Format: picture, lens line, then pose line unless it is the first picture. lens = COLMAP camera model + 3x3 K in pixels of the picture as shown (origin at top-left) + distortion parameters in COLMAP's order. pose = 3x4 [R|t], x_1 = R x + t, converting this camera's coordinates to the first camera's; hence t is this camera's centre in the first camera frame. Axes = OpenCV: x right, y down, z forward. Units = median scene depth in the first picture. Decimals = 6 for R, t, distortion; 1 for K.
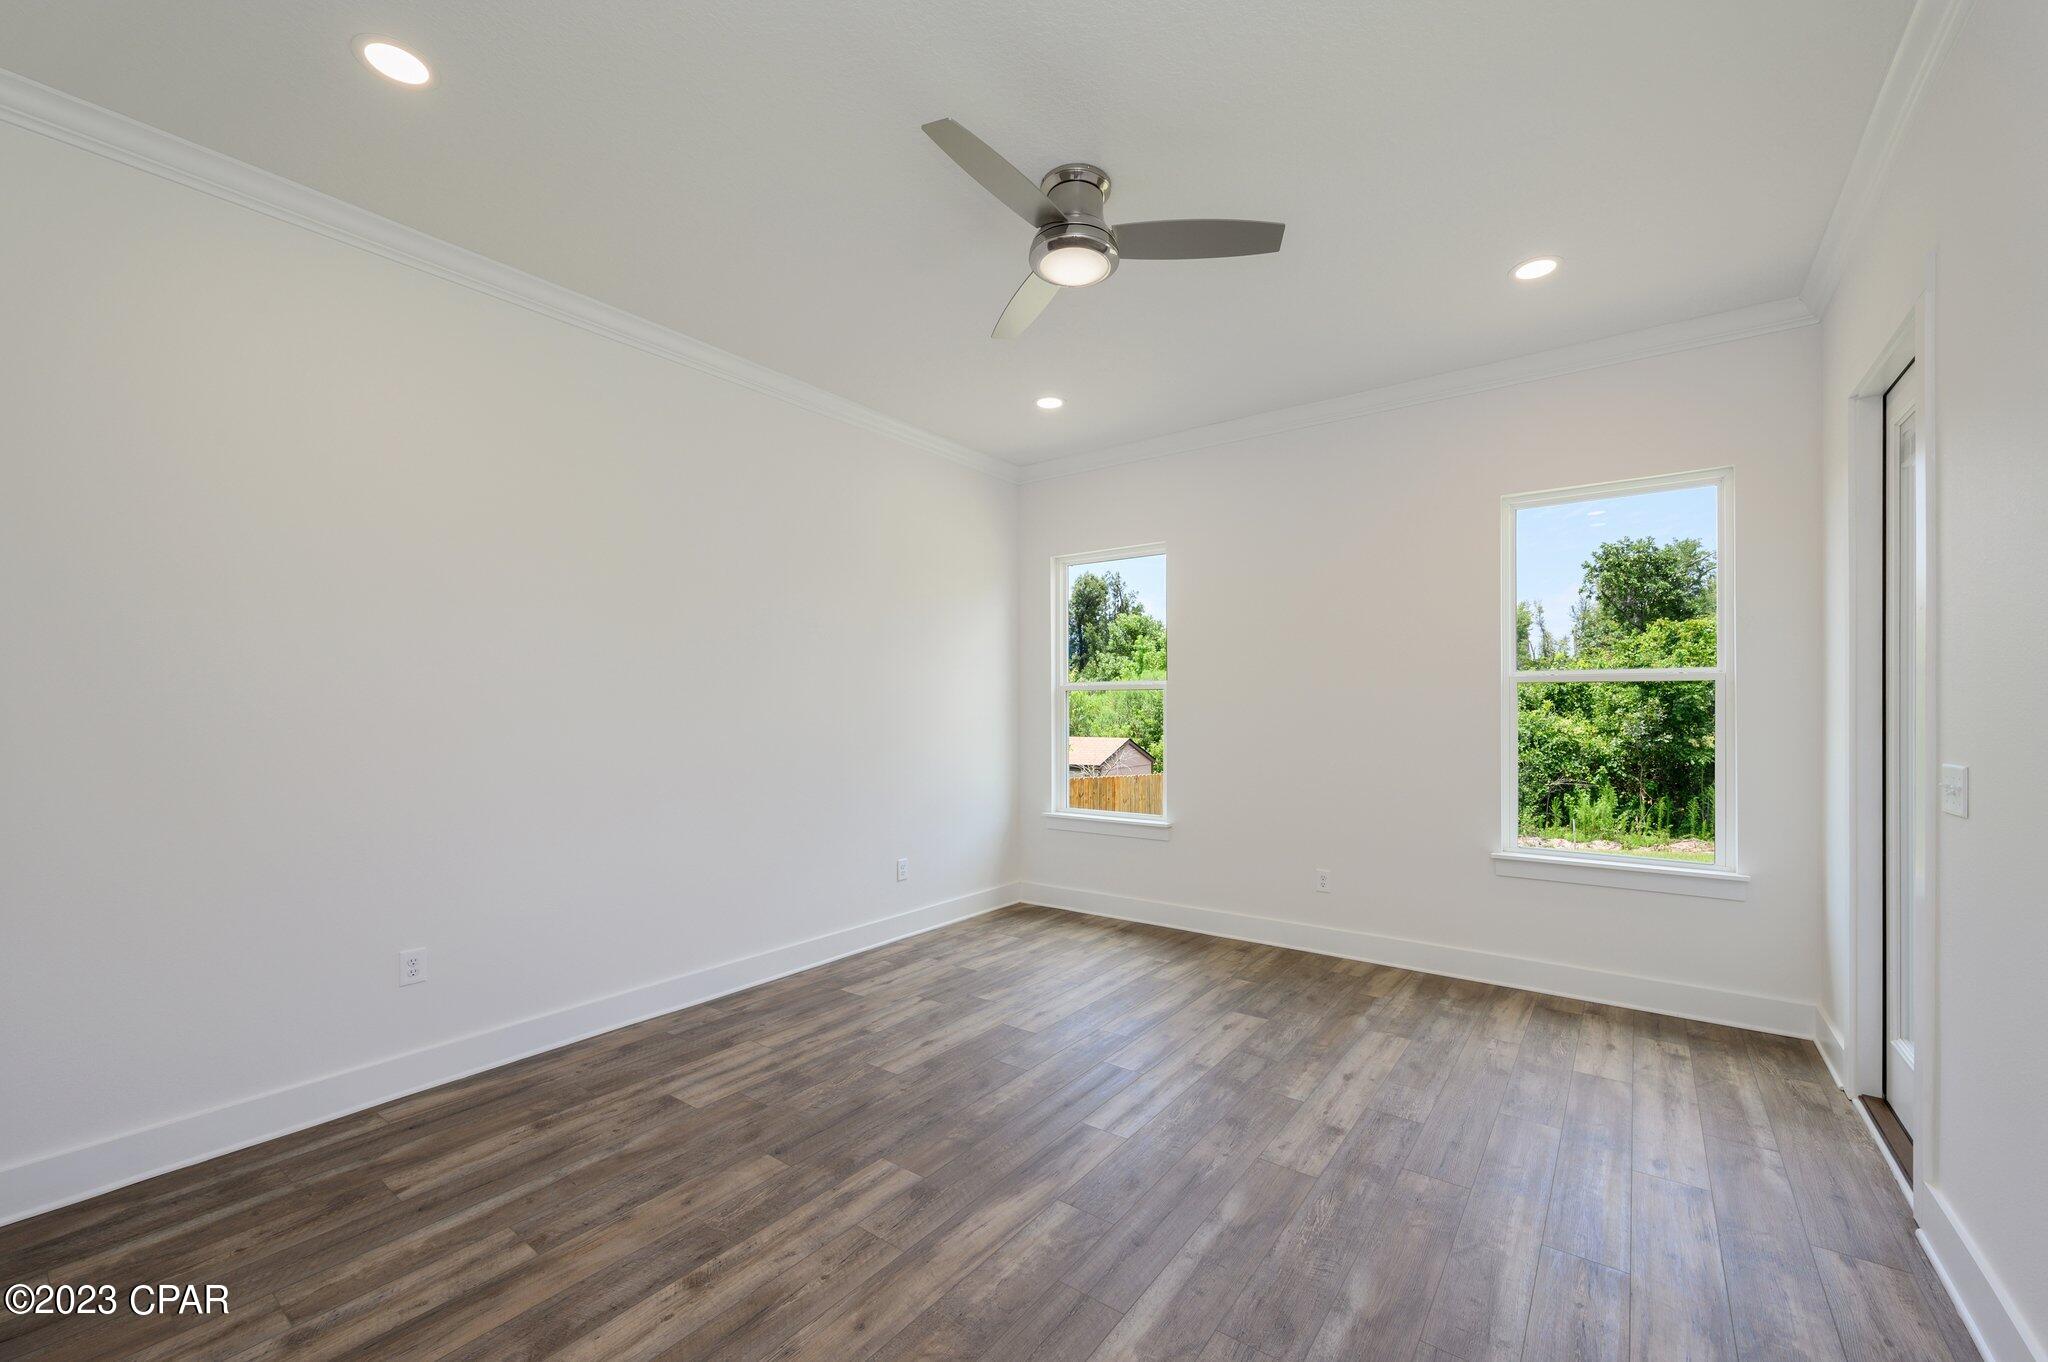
lens RADIAL K [[808.0, 0, 1023.3], [0, 808.0, 709.3], [0, 0, 1]] dist [-0.001477, -0.000188]
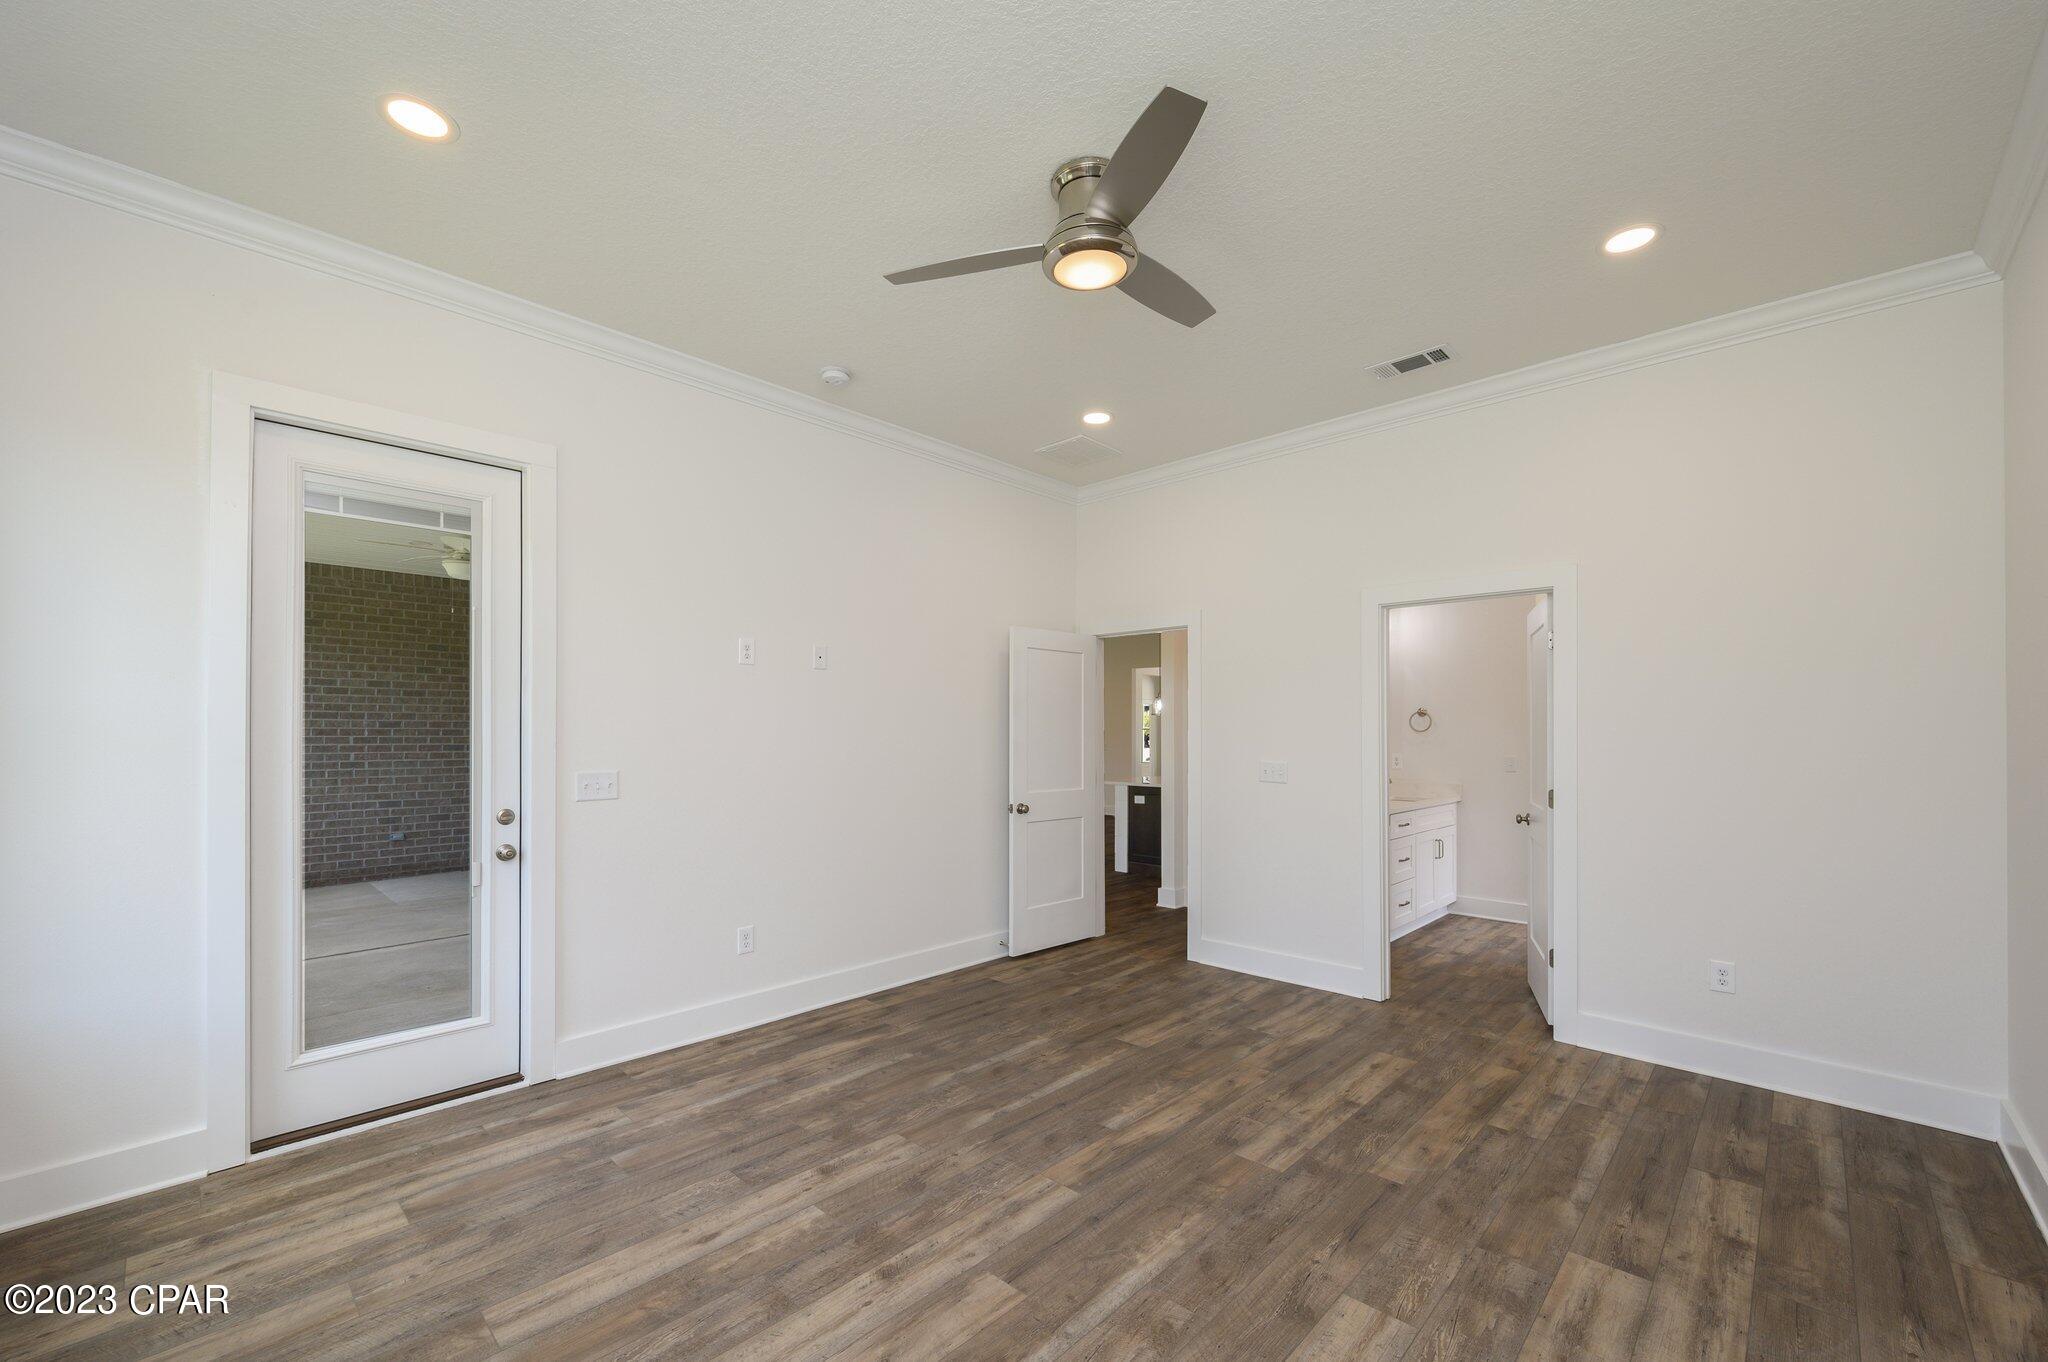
lens RADIAL K [[838.4, 0, 1026.8], [0, 838.4, 729.6], [0, 0, 1]] dist [0.001211, 0.000231]
pose [[-0.994044, 0.001659, 0.108967, 0.026146], [0.001136, 0.999988, -0.004865, -0.006389], [-0.108974, -0.004713, -0.994033, 1.684638]]
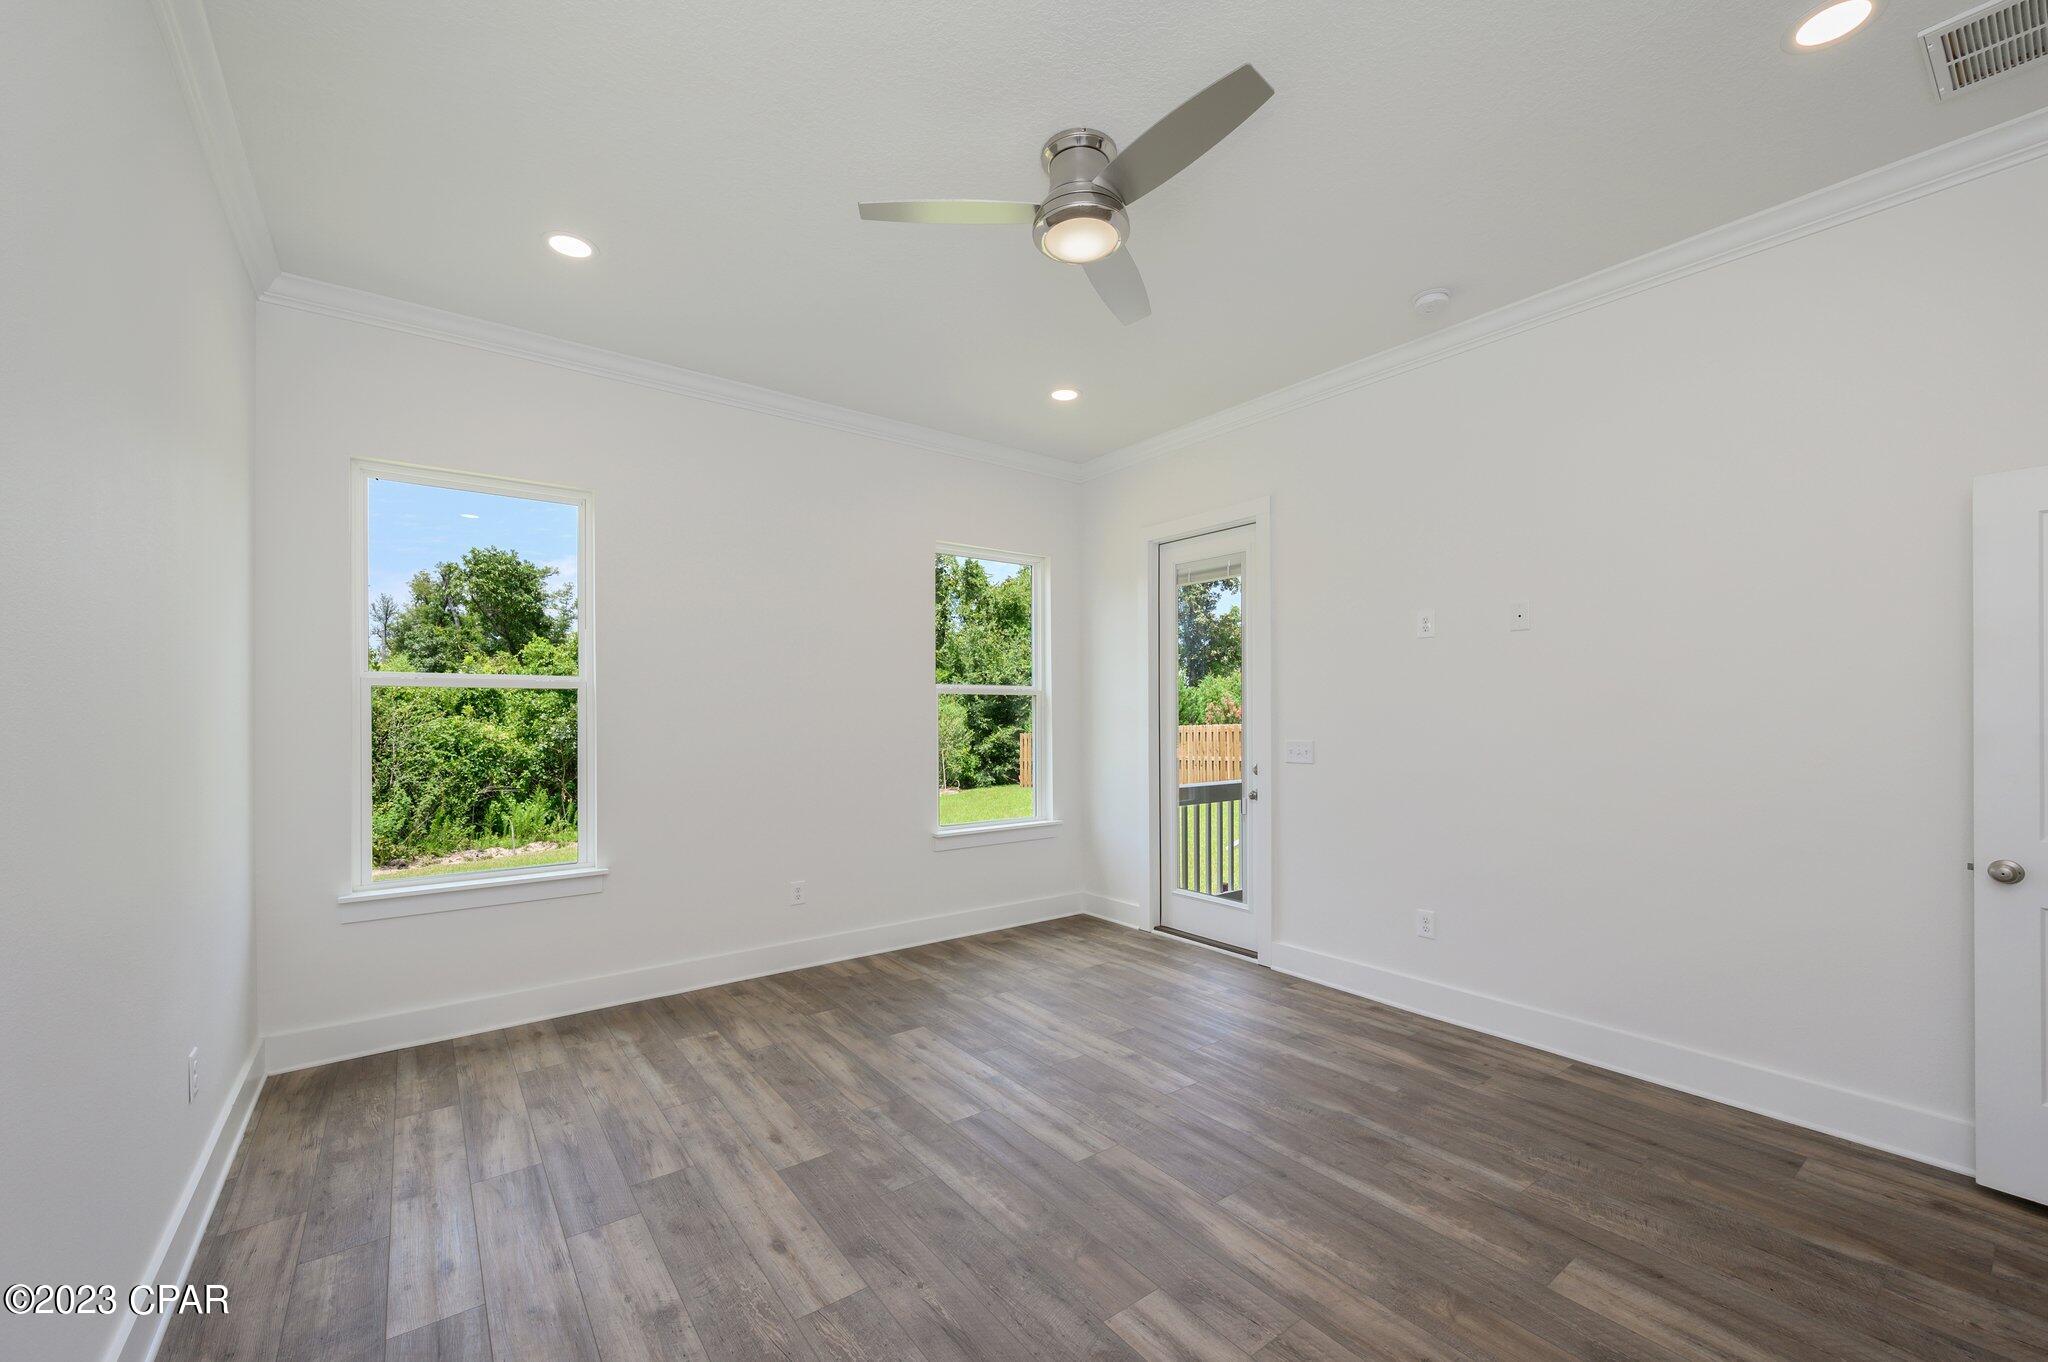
lens RADIAL K [[821.6, 0, 1025.7], [0, 821.6, 711.6], [0, 0, 1]] dist [0.001916, 0.000042]
pose [[0.277140, 0.001802, 0.960828, -0.736871], [0.001680, 0.999996, -0.002360, -0.003234], [-0.960828, 0.002268, 0.277136, 0.685631]]
